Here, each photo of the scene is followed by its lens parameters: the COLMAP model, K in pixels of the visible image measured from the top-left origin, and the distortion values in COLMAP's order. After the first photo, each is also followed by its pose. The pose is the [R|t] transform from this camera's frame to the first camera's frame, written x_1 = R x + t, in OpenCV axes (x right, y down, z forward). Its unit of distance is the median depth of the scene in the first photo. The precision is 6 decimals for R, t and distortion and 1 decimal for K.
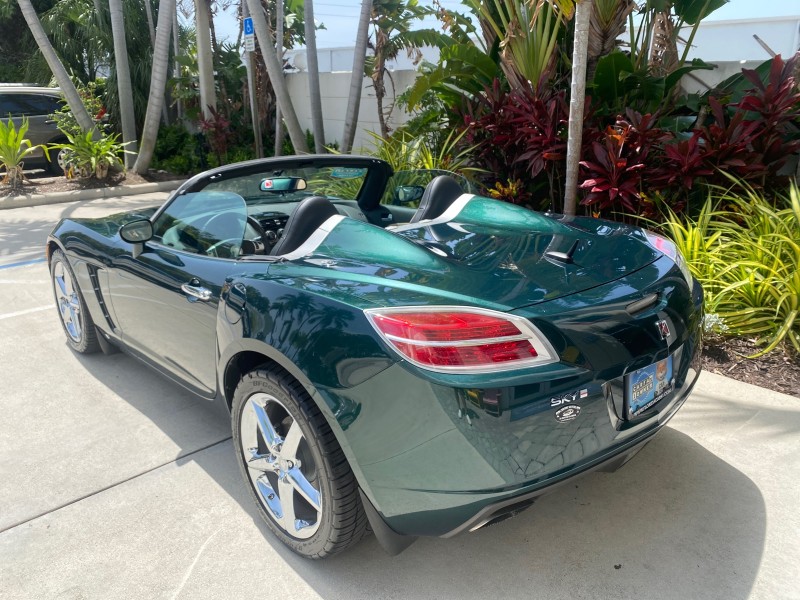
lens RADIAL K [[617.4, 0, 402.0], [0, 617.4, 300.0], [0, 0, 1]] dist [0.003597, -0.007877]
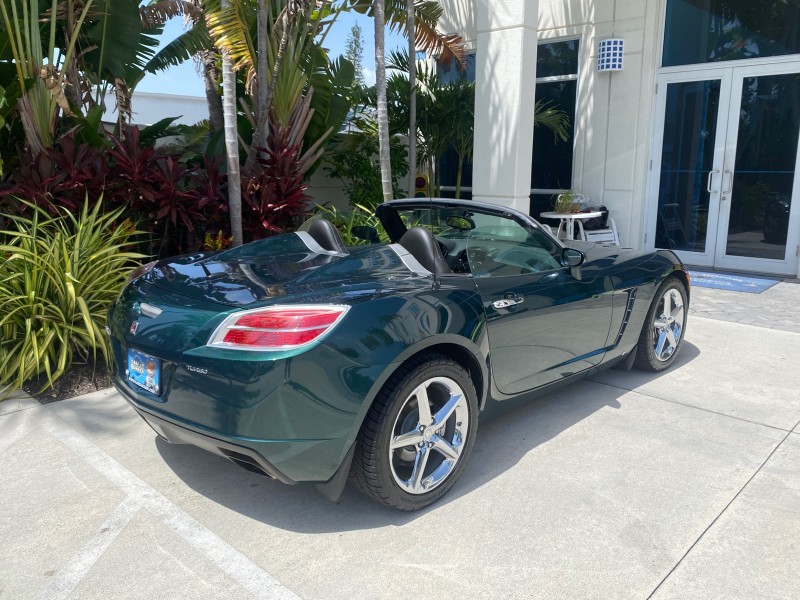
lens RADIAL K [[652.6, 0, 401.1], [0, 652.6, 303.0], [0, 0, 1]] dist [0.009740, -0.019029]
pose [[-0.040077, -0.217829, 0.975164, -0.967791], [0.313312, 0.923988, 0.219274, -0.241737], [-0.948804, 0.314319, 0.031218, 0.760107]]
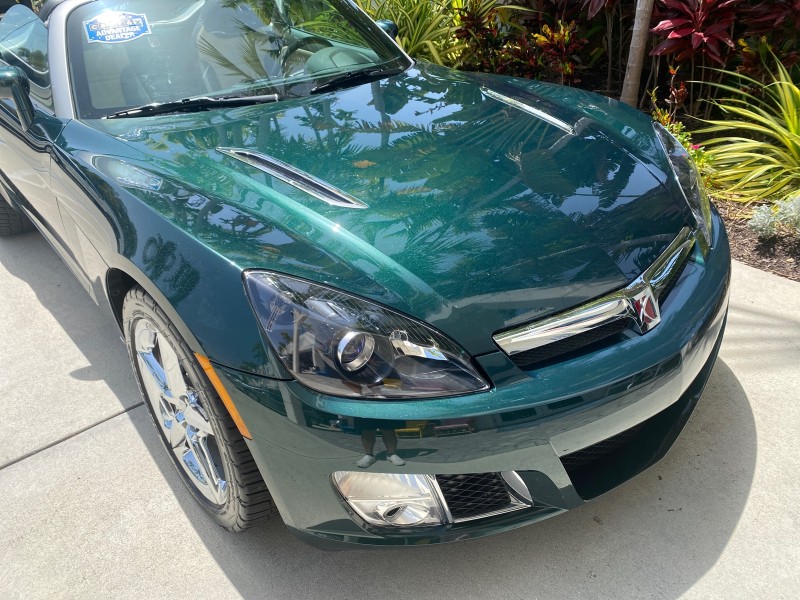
lens RADIAL K [[617.4, 0, 394.3], [0, 617.4, 295.6], [0, 0, 1]] dist [0.003597, -0.007877]
pose [[0.999132, 0.015178, -0.038800, 0.001282], [-0.006414, 0.976214, 0.216715, -0.026618], [0.041166, -0.216278, 0.975464, 0.168361]]
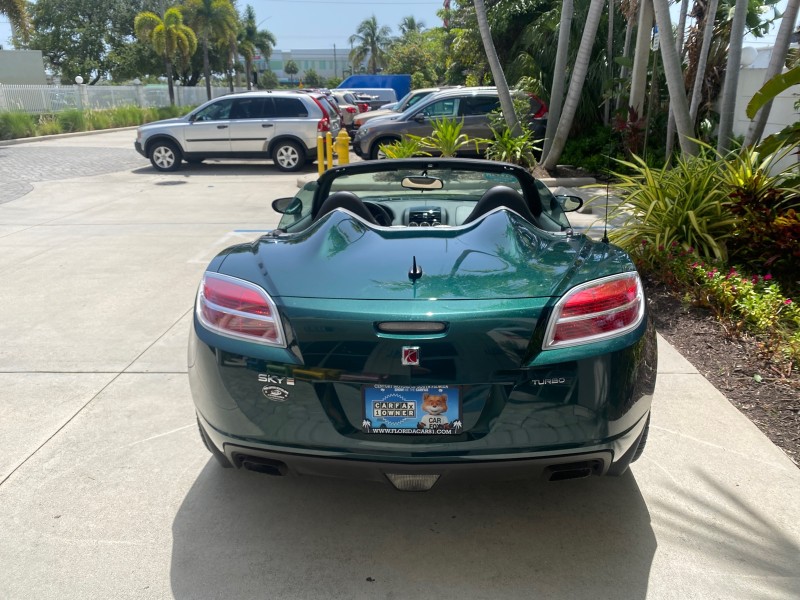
lens RADIAL K [[617.4, 0, 396.4], [0, 617.4, 300.0], [0, 0, 1]] dist [0.003597, -0.007877]
pose [[0.693600, 0.216019, -0.687208, 0.399444], [-0.213005, 0.972822, 0.090814, -0.046229], [0.688148, 0.083390, 0.720762, 0.107263]]
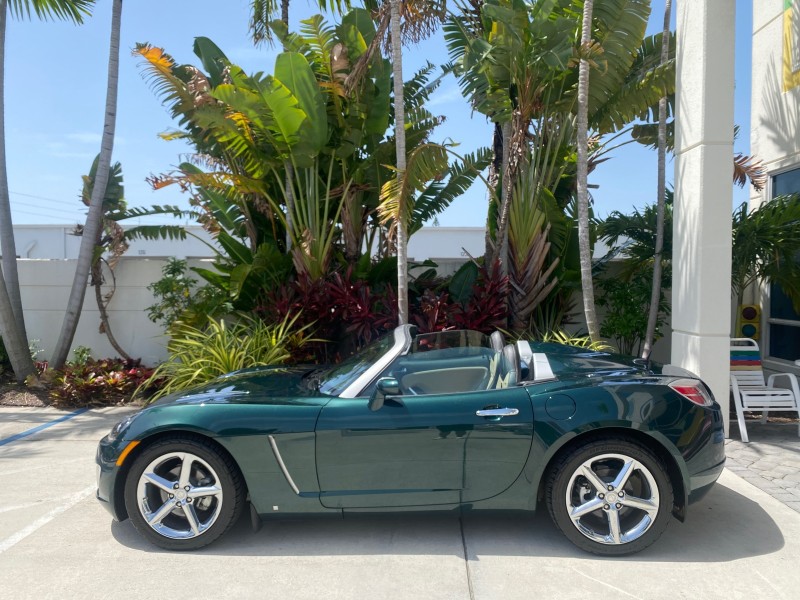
lens RADIAL K [[617.4, 0, 398.7], [0, 617.4, 301.3], [0, 0, 1]] dist [0.003597, -0.007877]
pose [[0.718998, -0.024916, 0.694566, -0.715183], [0.220149, 0.956062, -0.193596, -0.018387], [-0.659224, 0.292103, 0.692892, 0.032151]]
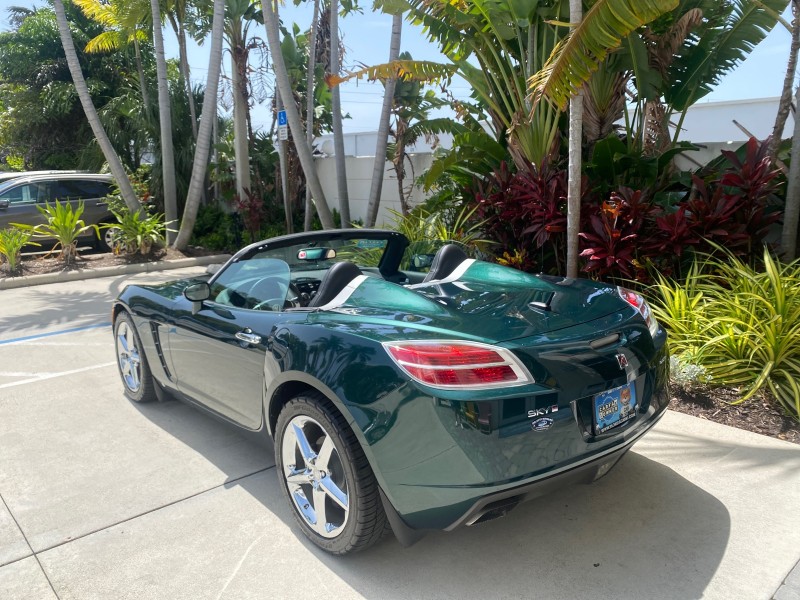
lens RADIAL K [[617.4, 0, 398.4], [0, 617.4, 299.8], [0, 0, 1]] dist [0.003597, -0.007877]
pose [[0.999080, -0.007291, -0.042269, 0.009560], [0.002199, 0.992858, -0.119283, 0.027418], [0.042837, 0.119081, 0.991960, -0.103462]]
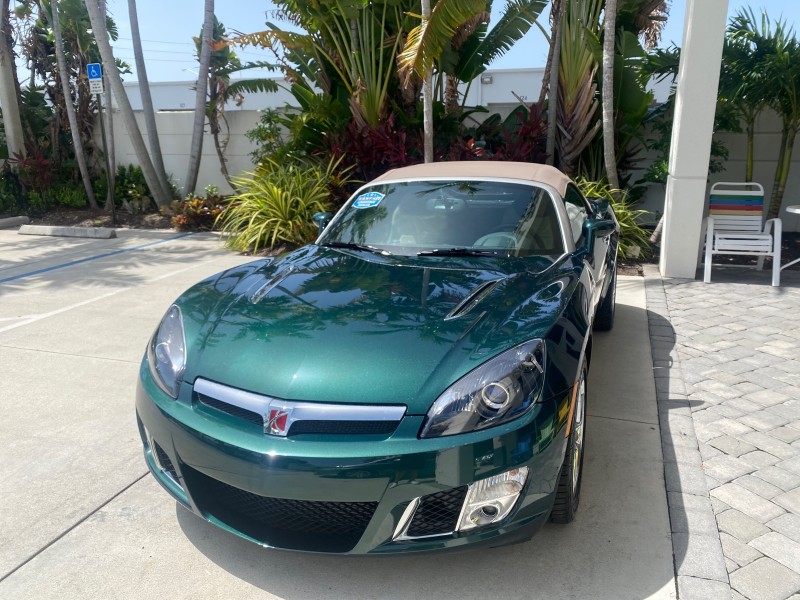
lens RADIAL K [[617.4, 0, 403.2], [0, 617.4, 298.5], [0, 0, 1]] dist [0.003597, -0.007877]
pose [[0.894787, -0.128440, 0.427620, -0.495959], [0.152599, 0.988031, -0.022545, 0.118119], [-0.419607, 0.085427, 0.903677, -0.343532]]
